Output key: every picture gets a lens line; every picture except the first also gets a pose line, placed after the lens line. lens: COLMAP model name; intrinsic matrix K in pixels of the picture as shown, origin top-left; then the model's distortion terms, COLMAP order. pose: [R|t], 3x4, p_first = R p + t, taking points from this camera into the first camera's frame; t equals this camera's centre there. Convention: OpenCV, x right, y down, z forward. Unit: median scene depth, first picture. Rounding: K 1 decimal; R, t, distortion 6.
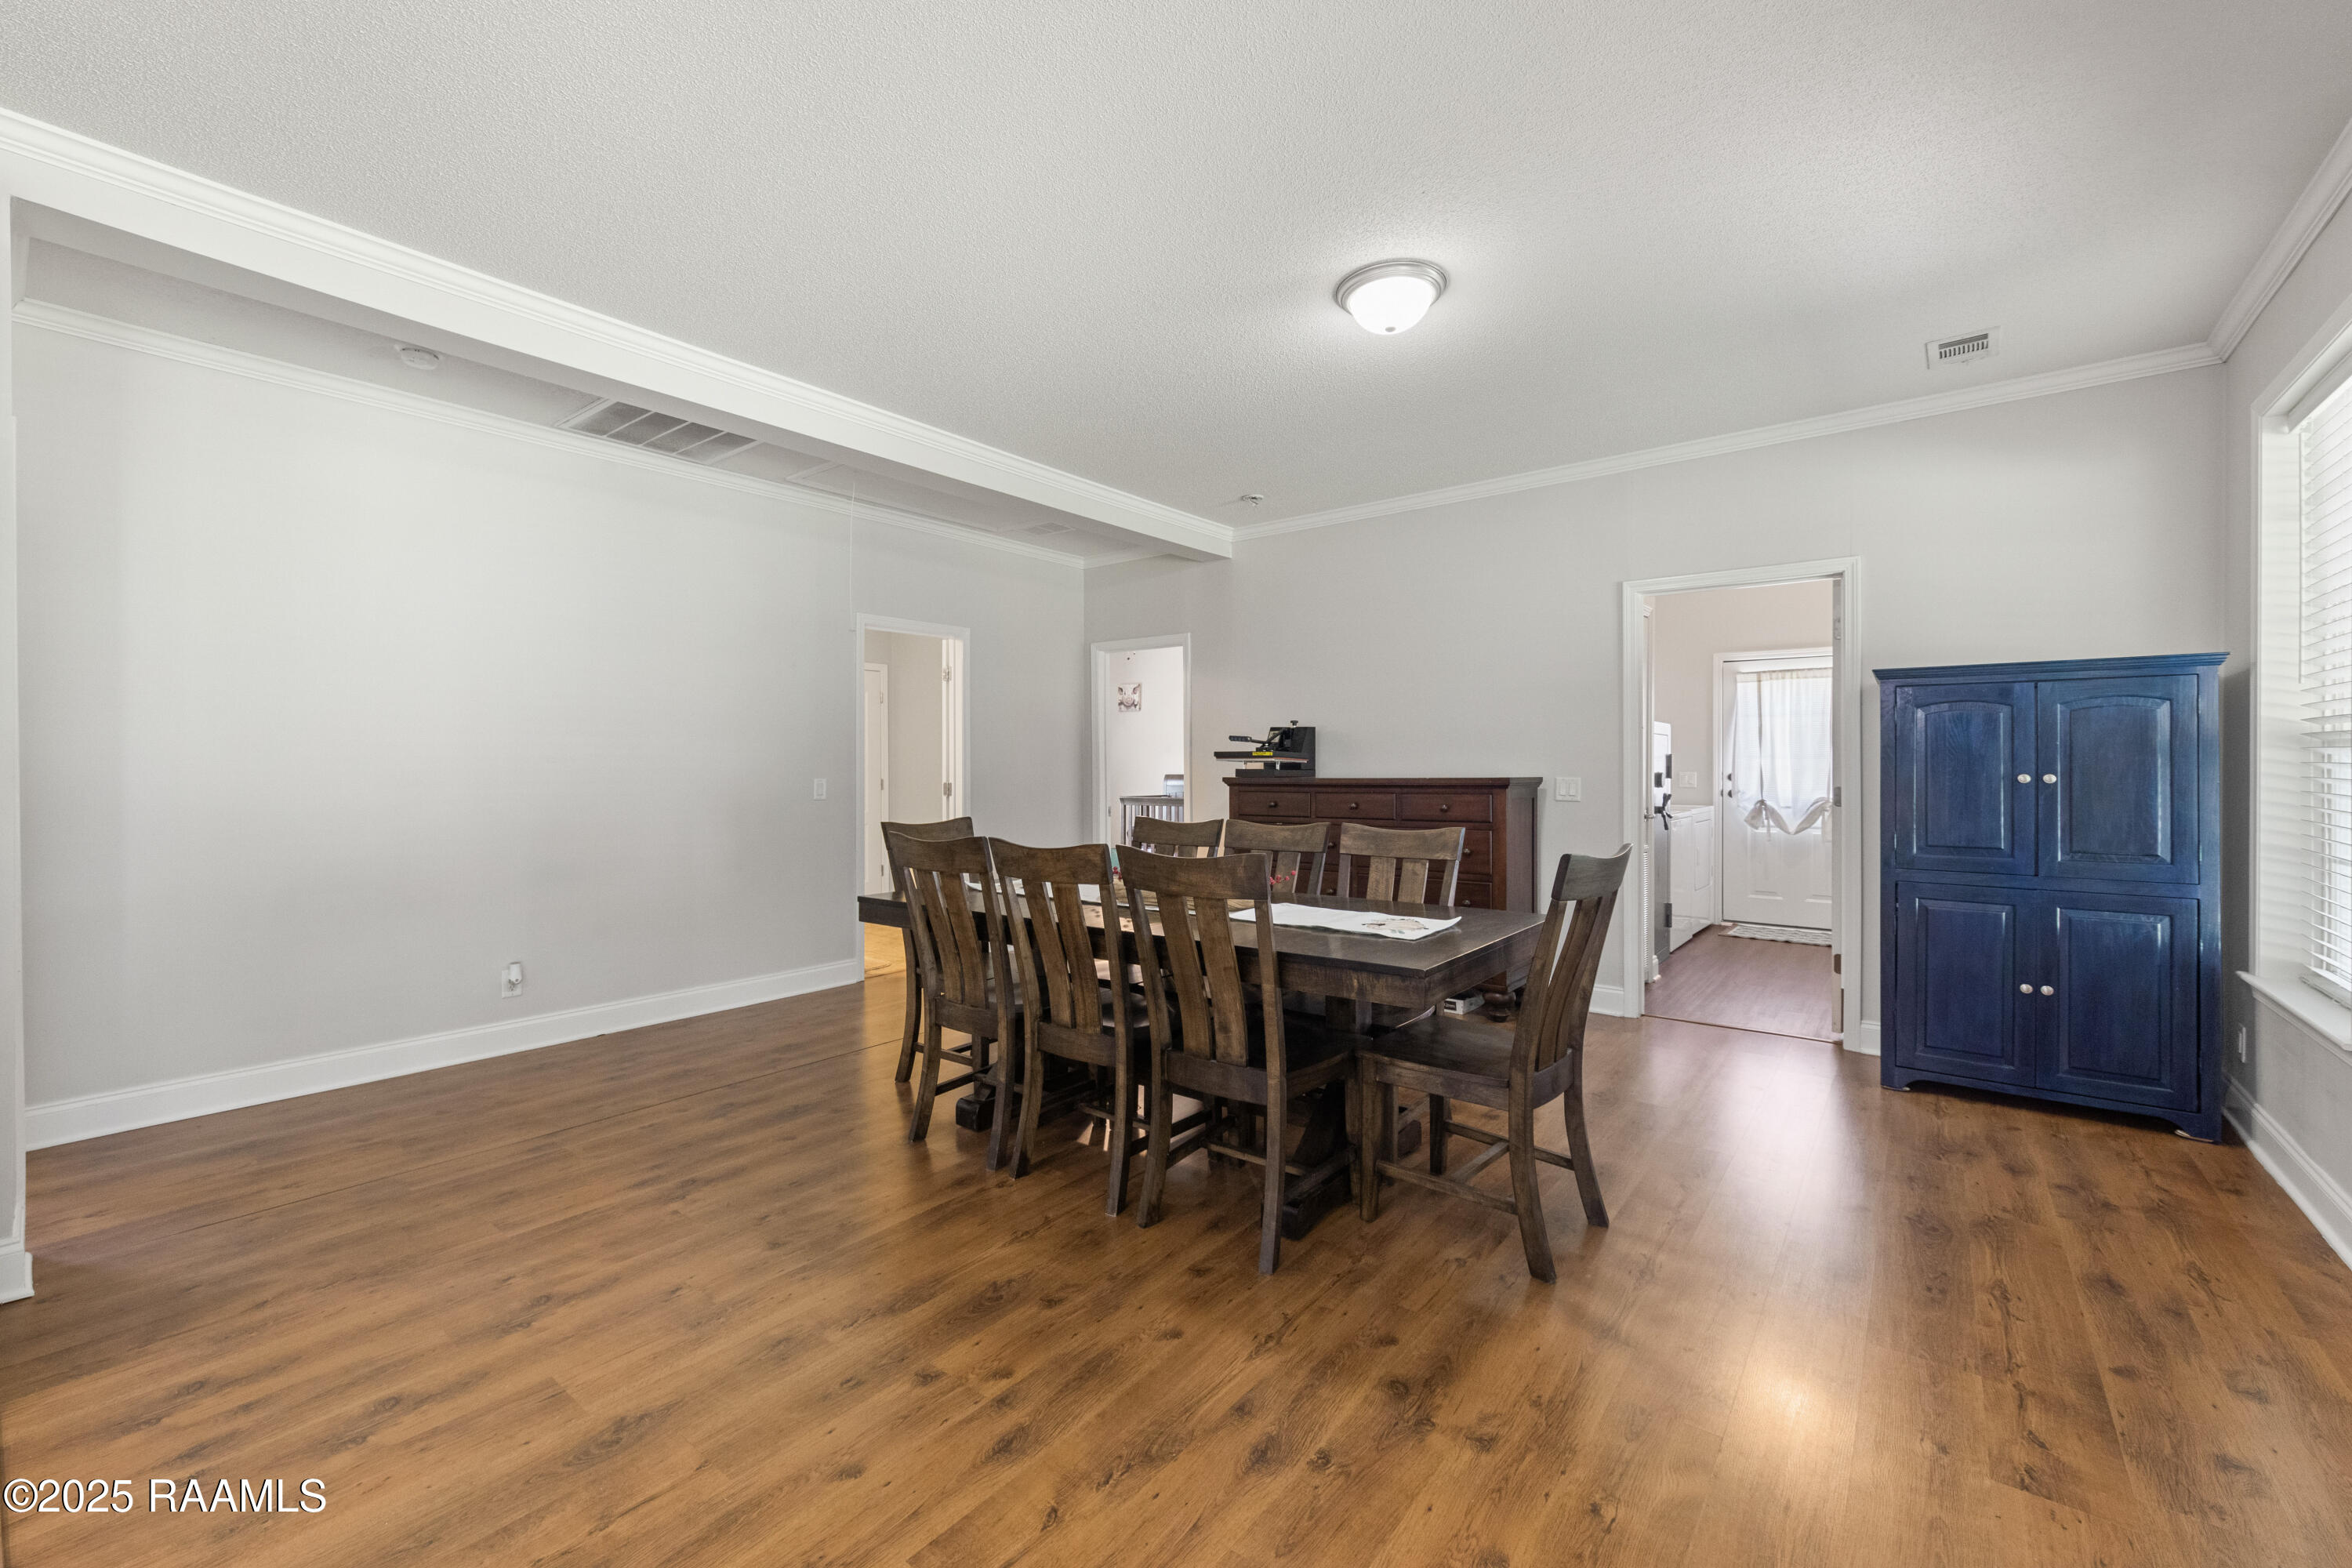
lens RADIAL K [[967.9, 0, 1163.2], [0, 967.9, 780.7], [0, 0, 1]] dist [0.002884, -0.001101]
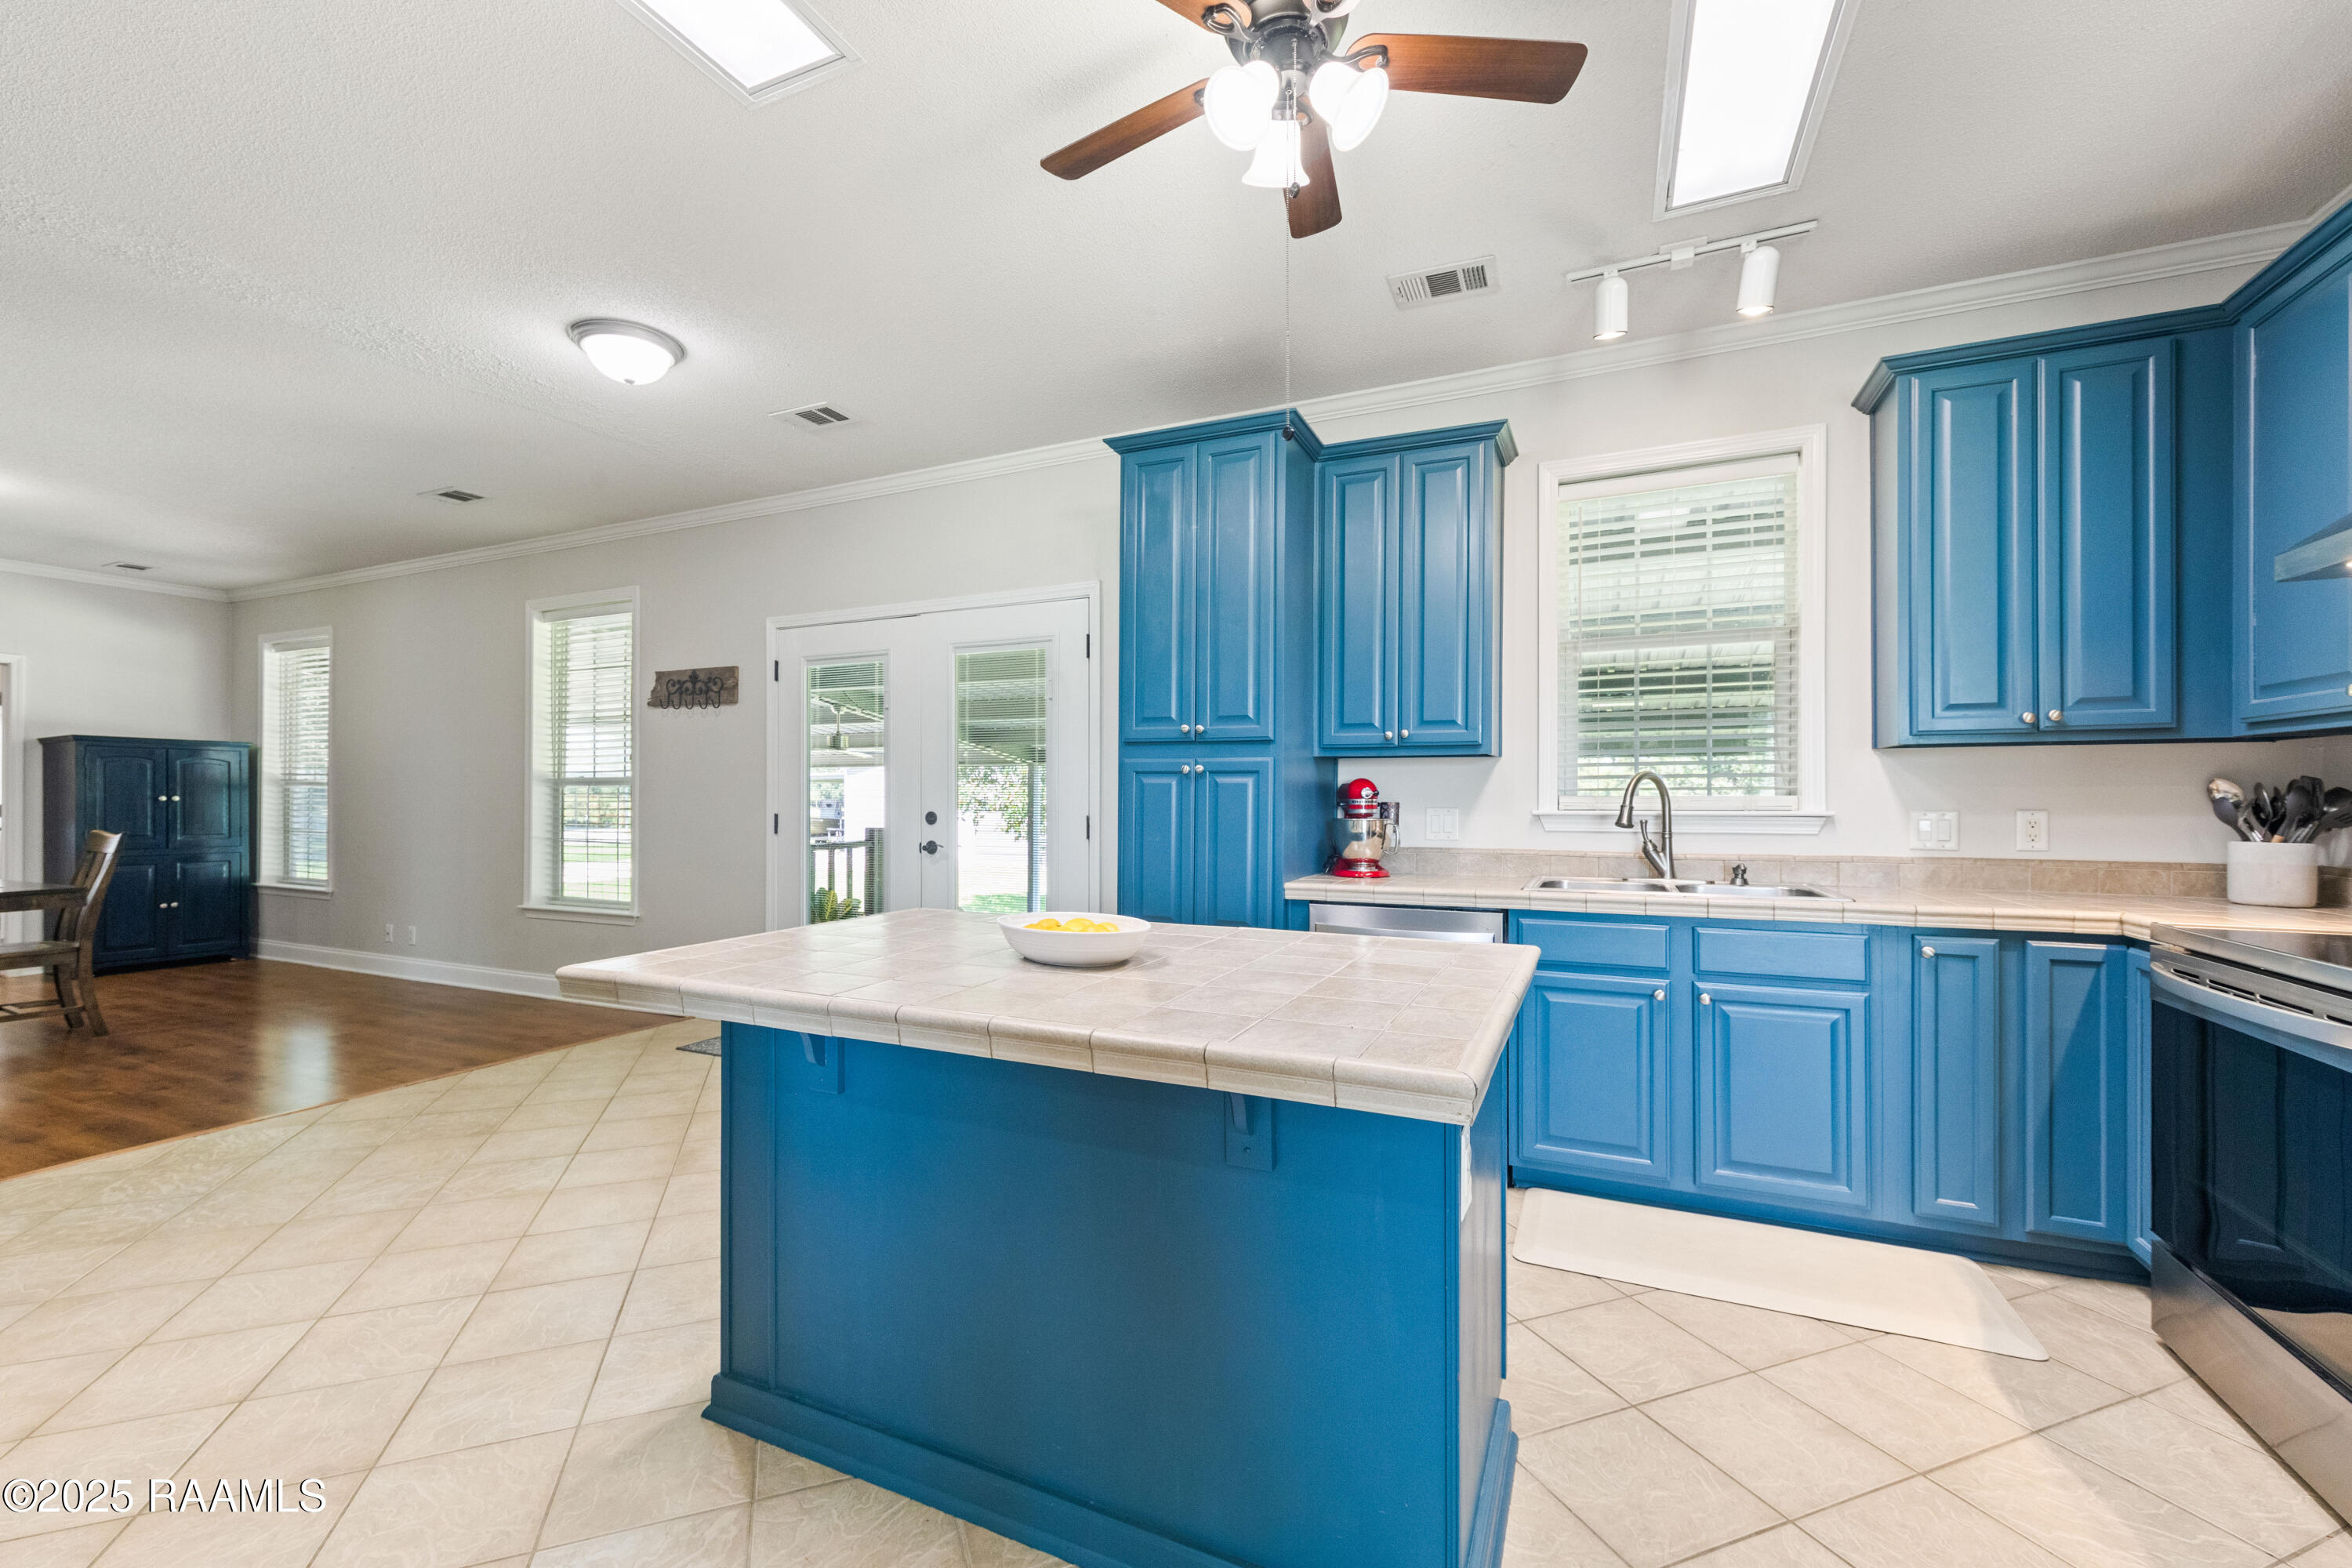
lens RADIAL K [[967.9, 0, 1167.5], [0, 967.9, 792.1], [0, 0, 1]] dist [0.002884, -0.001101]
pose [[-0.244736, 0.002043, 0.969588, -1.549342], [0.007248, 0.999974, -0.000278, 0.001006], [-0.969563, 0.006959, -0.244745, -0.496296]]
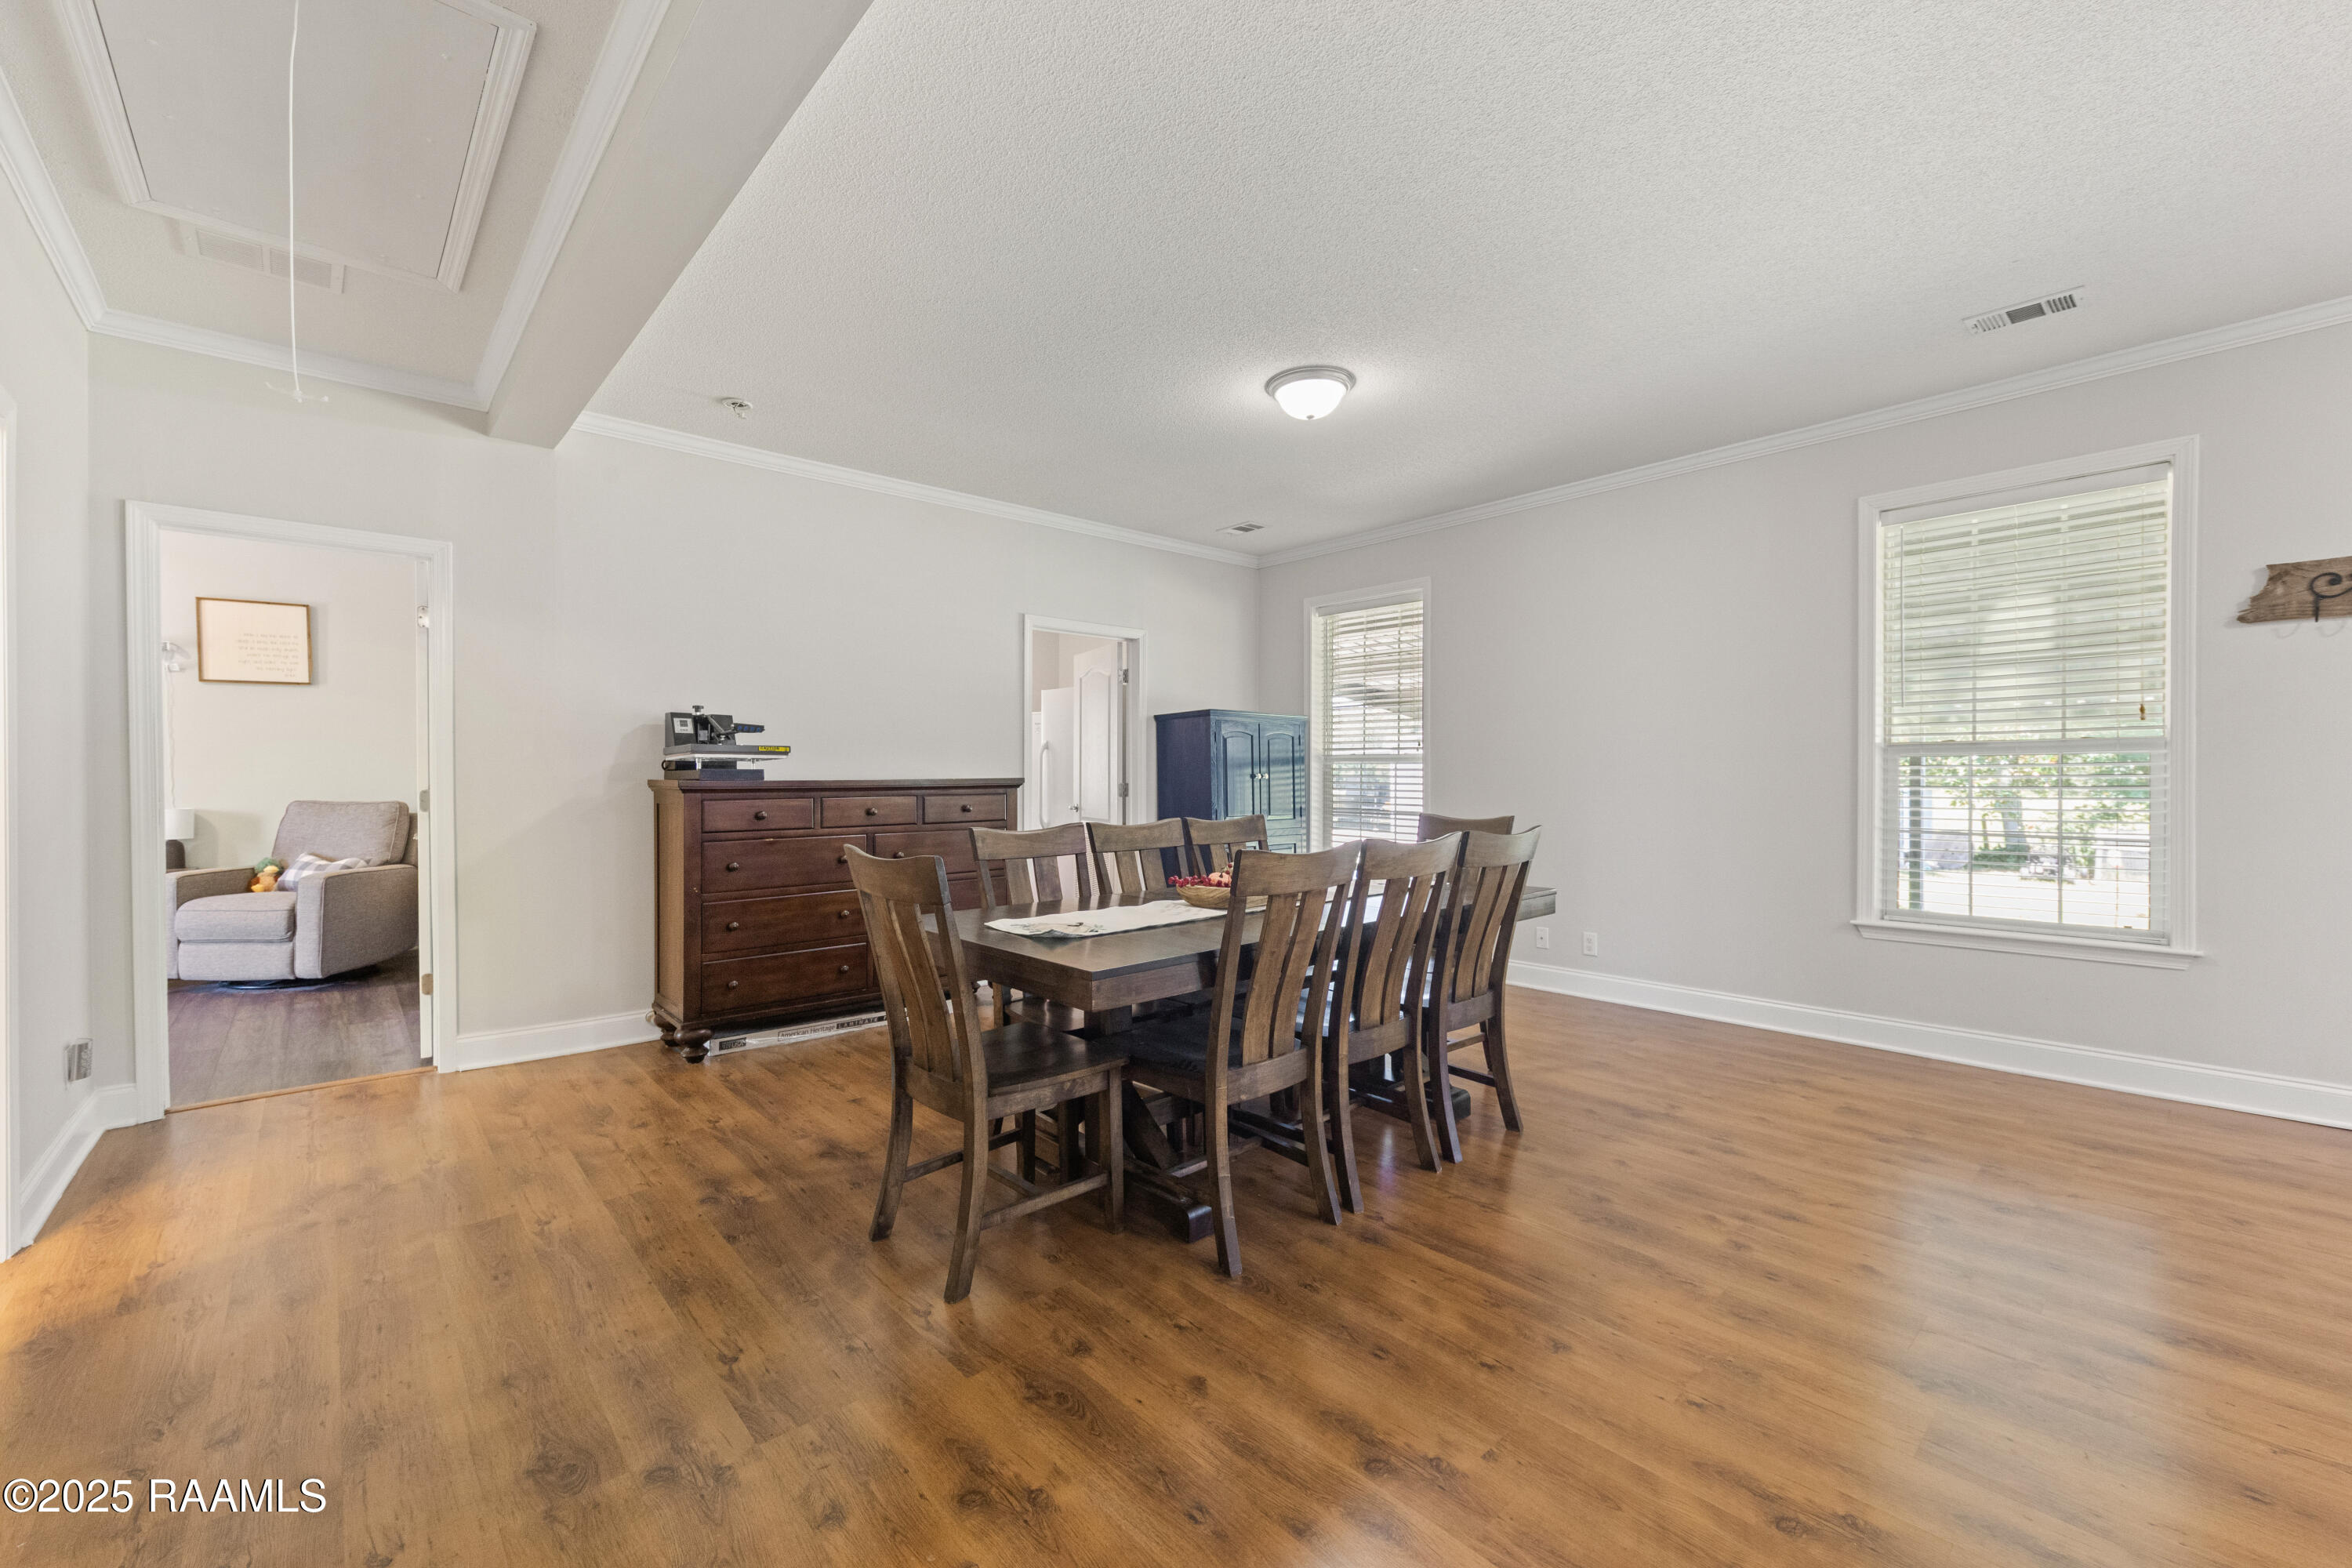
lens RADIAL K [[946.9, 0, 1176.3], [0, 946.9, 770.7], [0, 0, 1]] dist [-0.000797, -0.000159]
pose [[0.173562, 0.001386, 0.984822, -0.926047], [0.012977, 0.999909, -0.003694, -0.005790], [-0.984737, 0.013421, 0.173528, 0.873646]]
